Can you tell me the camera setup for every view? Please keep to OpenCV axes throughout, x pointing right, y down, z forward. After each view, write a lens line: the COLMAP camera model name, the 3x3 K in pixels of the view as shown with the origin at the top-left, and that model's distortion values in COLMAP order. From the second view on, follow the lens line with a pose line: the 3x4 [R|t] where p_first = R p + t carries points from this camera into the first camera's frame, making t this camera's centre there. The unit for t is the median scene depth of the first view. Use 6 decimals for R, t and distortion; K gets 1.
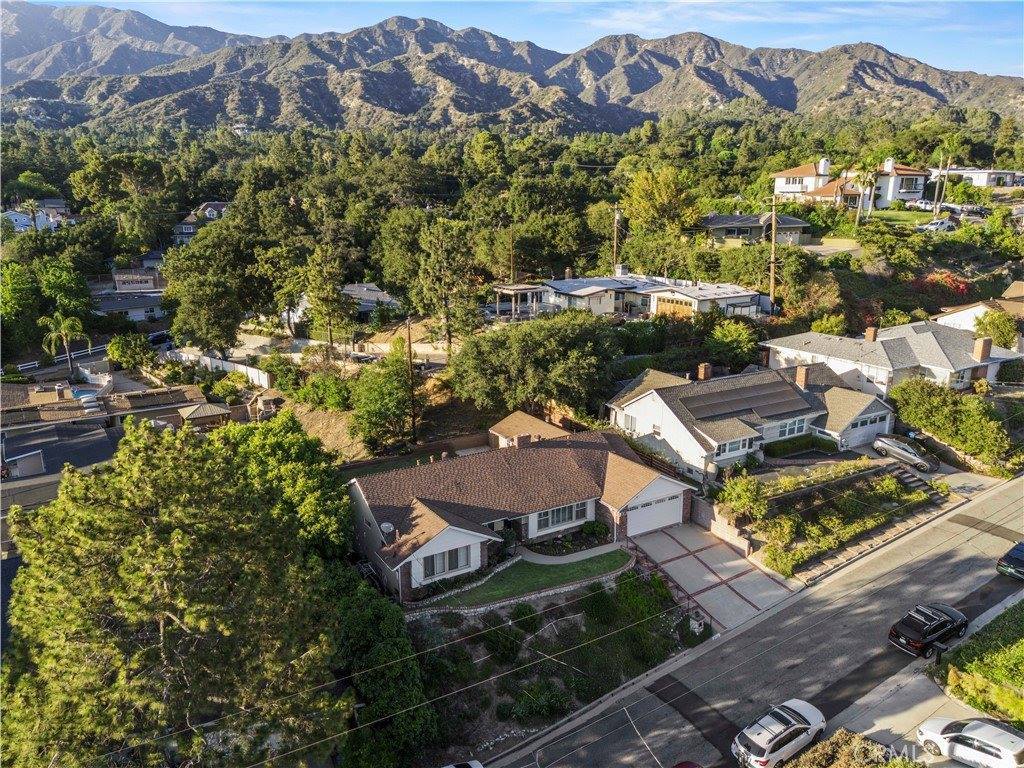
lens RADIAL K [[747.9, 0, 512.0], [0, 747.9, 384.0], [0, 0, 1]] dist [0.072569, -0.066296]
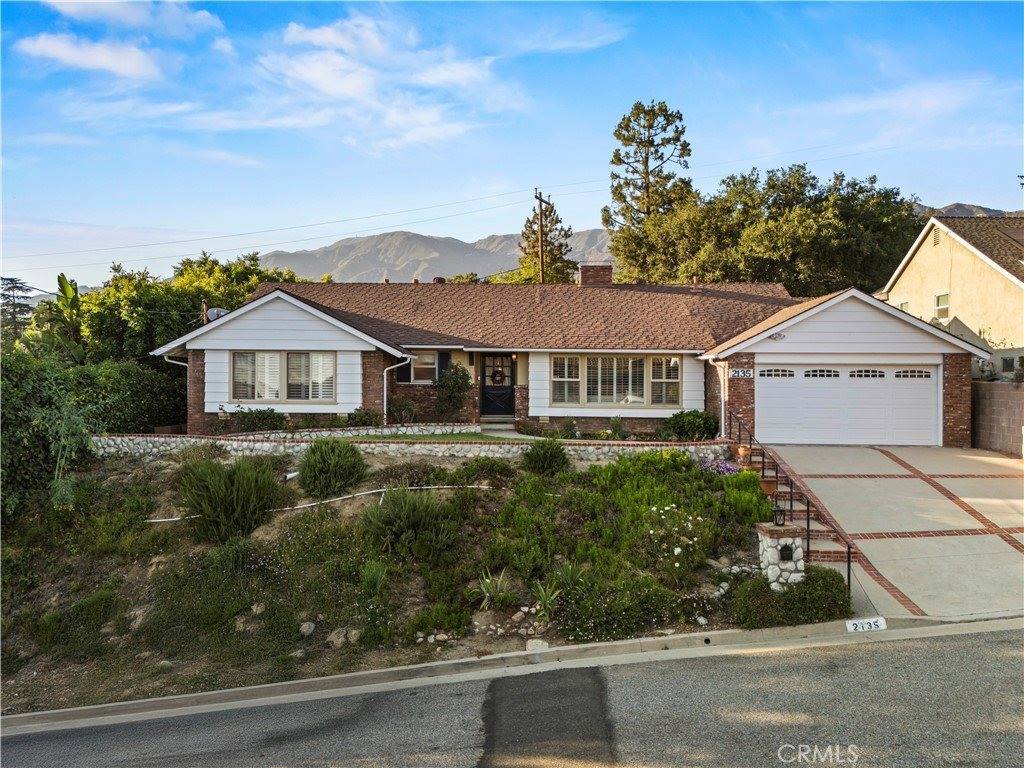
lens RADIAL K [[747.9, 0, 512.0], [0, 747.9, 384.0], [0, 0, 1]] dist [0.072569, -0.066296]
pose [[0.838421, 0.010994, -0.544912, 0.272243], [-0.138377, 0.971330, -0.193314, 0.279661], [0.527164, 0.237481, 0.815905, 0.601058]]
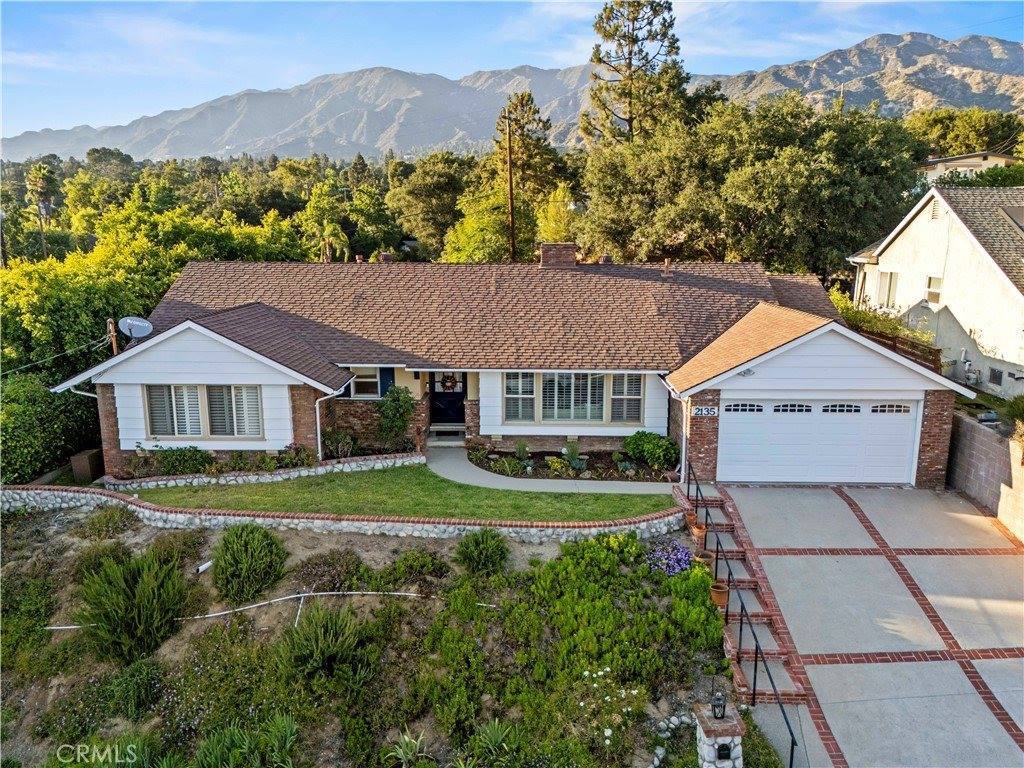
lens RADIAL K [[747.9, 0, 512.0], [0, 747.9, 384.0], [0, 0, 1]] dist [0.072569, -0.066296]
pose [[0.846344, 0.109910, -0.521174, 0.265837], [-0.130718, 0.991414, -0.003197, 0.175416], [0.516348, 0.070832, 0.853444, 0.629681]]
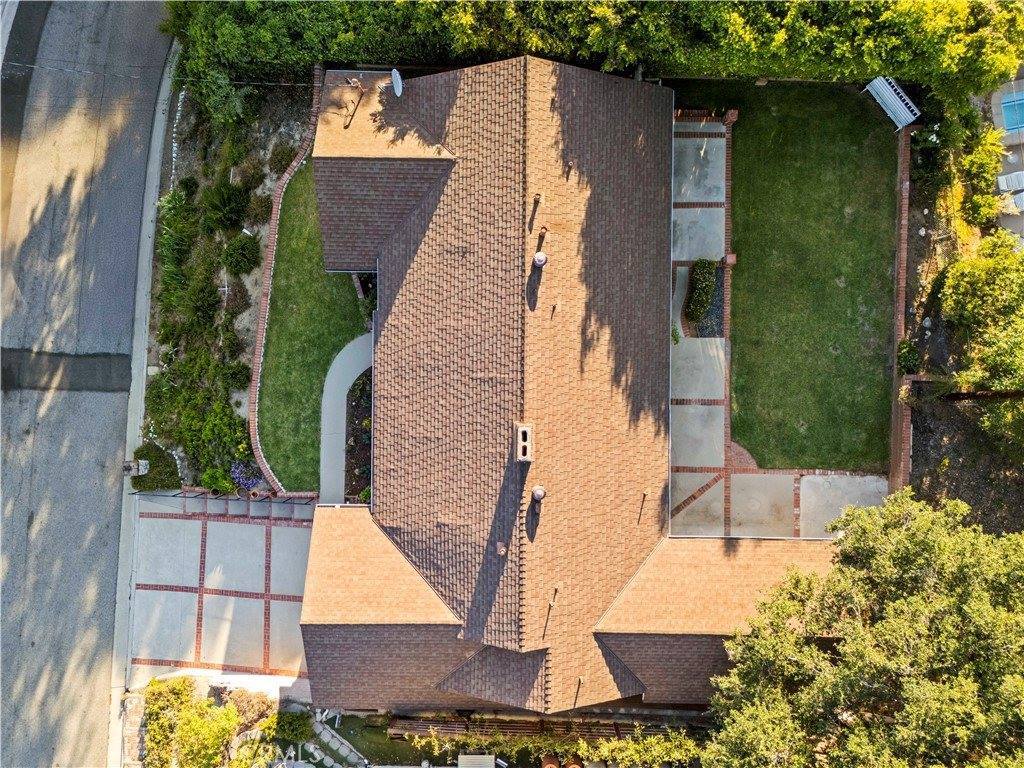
lens RADIAL K [[747.9, 0, 512.0], [0, 747.9, 384.0], [0, 0, 1]] dist [0.072569, -0.066296]
pose [[-0.532047, 0.846677, 0.007978, -0.015595], [-0.194784, -0.131560, 0.971983, -0.383471], [0.824006, 0.515587, 0.234916, 0.936053]]
